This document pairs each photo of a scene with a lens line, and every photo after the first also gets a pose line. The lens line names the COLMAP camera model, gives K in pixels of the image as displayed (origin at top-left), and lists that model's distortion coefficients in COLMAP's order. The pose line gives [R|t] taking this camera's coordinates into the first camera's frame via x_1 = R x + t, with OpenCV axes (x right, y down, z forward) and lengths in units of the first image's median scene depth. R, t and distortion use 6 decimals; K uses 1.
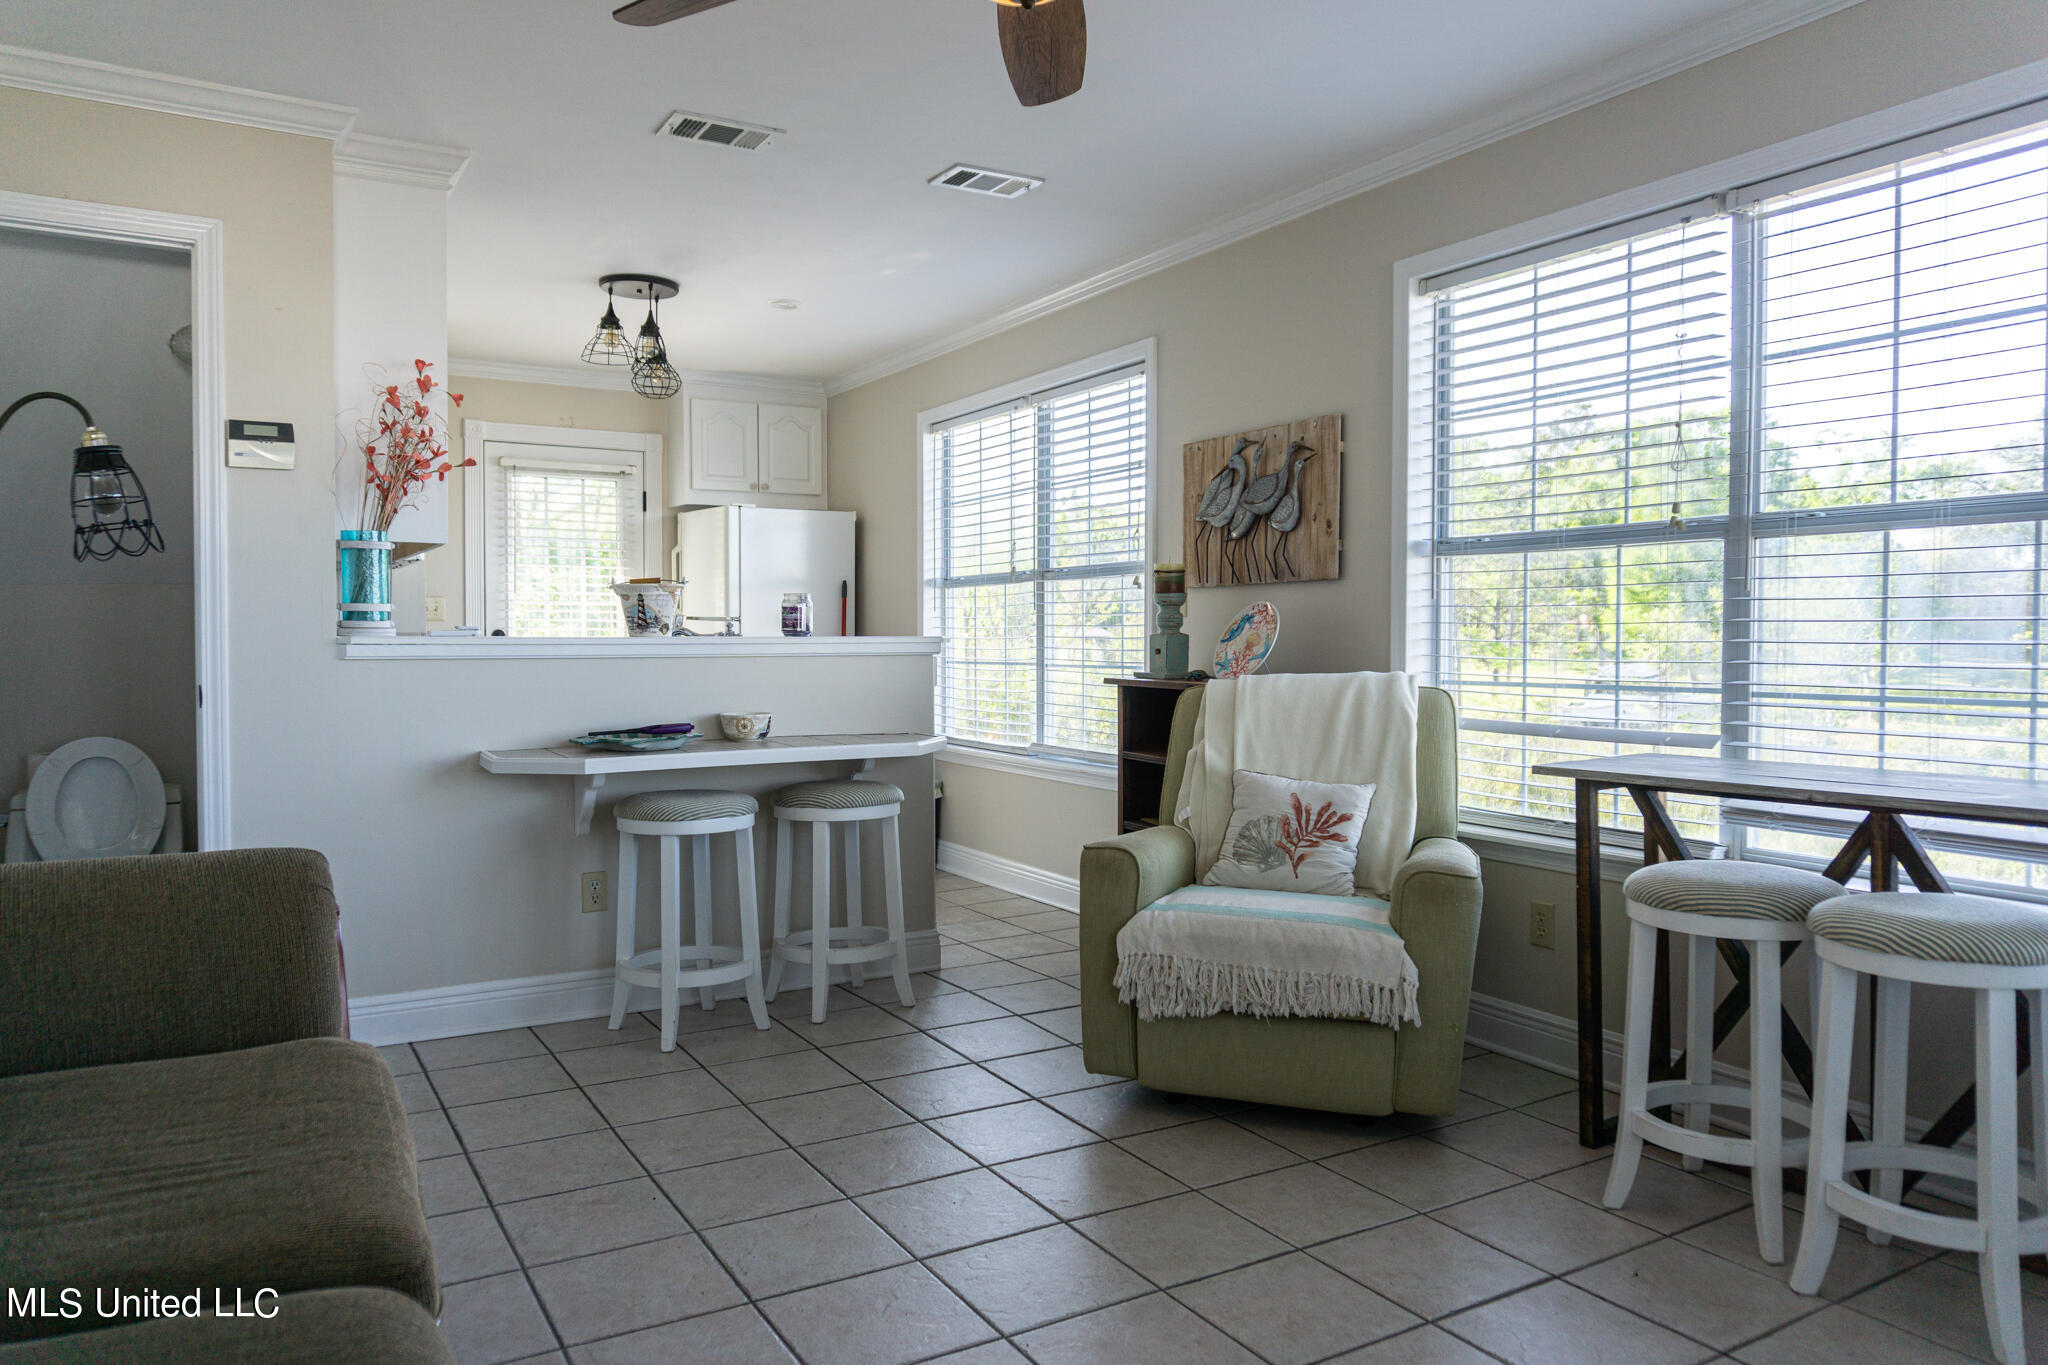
lens RADIAL K [[1384.1, 0, 1019.4], [0, 1384.1, 687.8], [0, 0, 1]] dist [-0.009499, -0.001842]
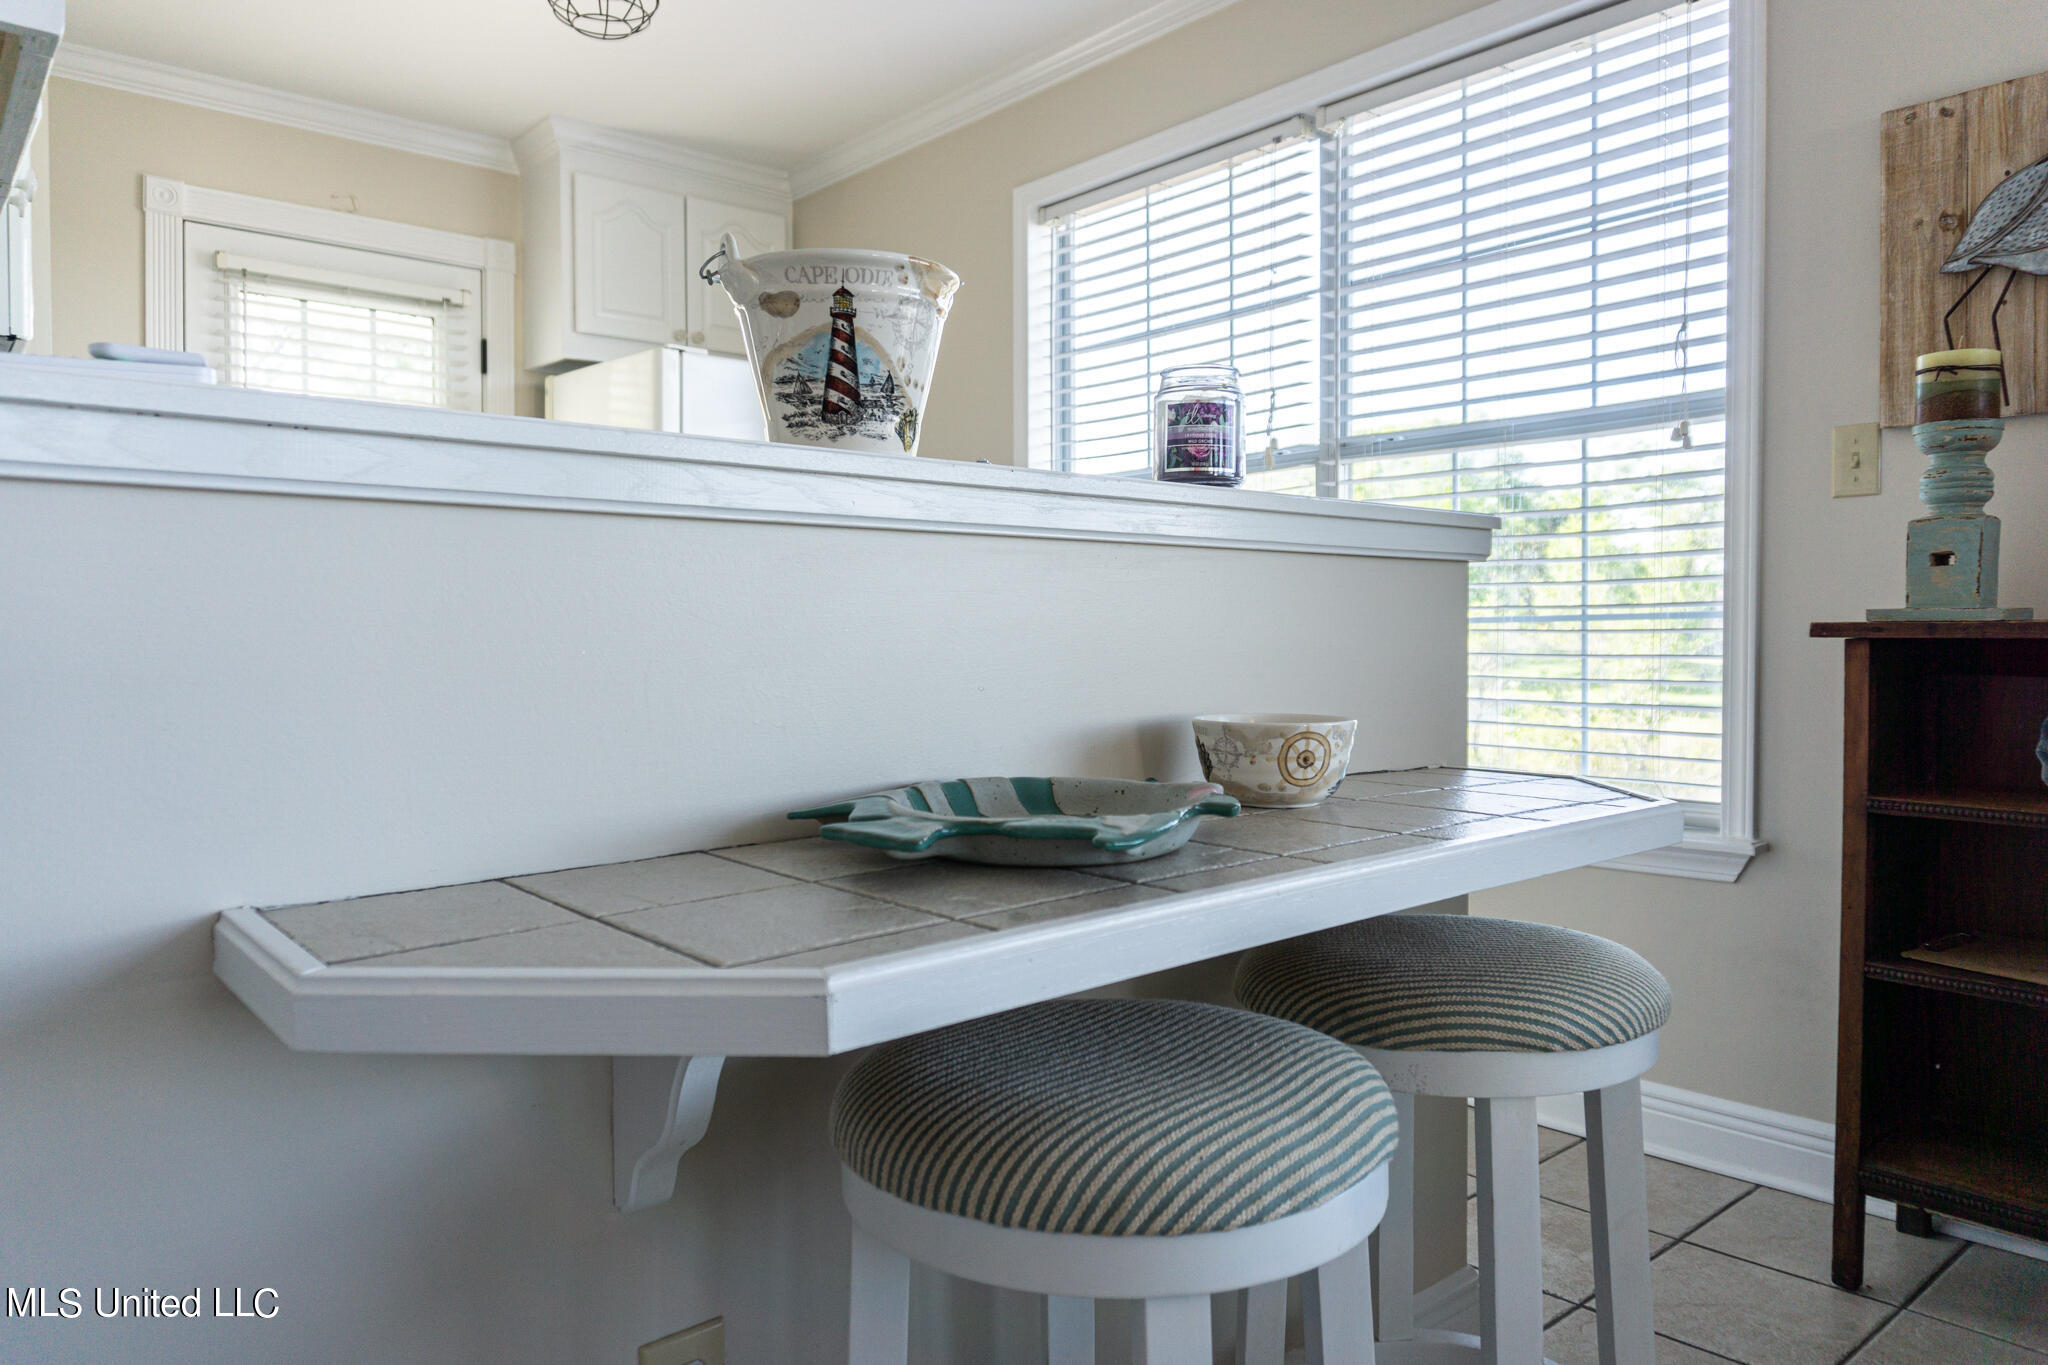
lens RADIAL K [[1384.1, 0, 1019.4], [0, 1384.1, 687.8], [0, 0, 1]] dist [-0.009499, -0.001842]
pose [[0.984024, -0.011743, 0.177651, -0.197994], [0.011384, 0.999931, 0.003036, 0.006974], [-0.177674, -0.000965, 0.984089, 0.497969]]
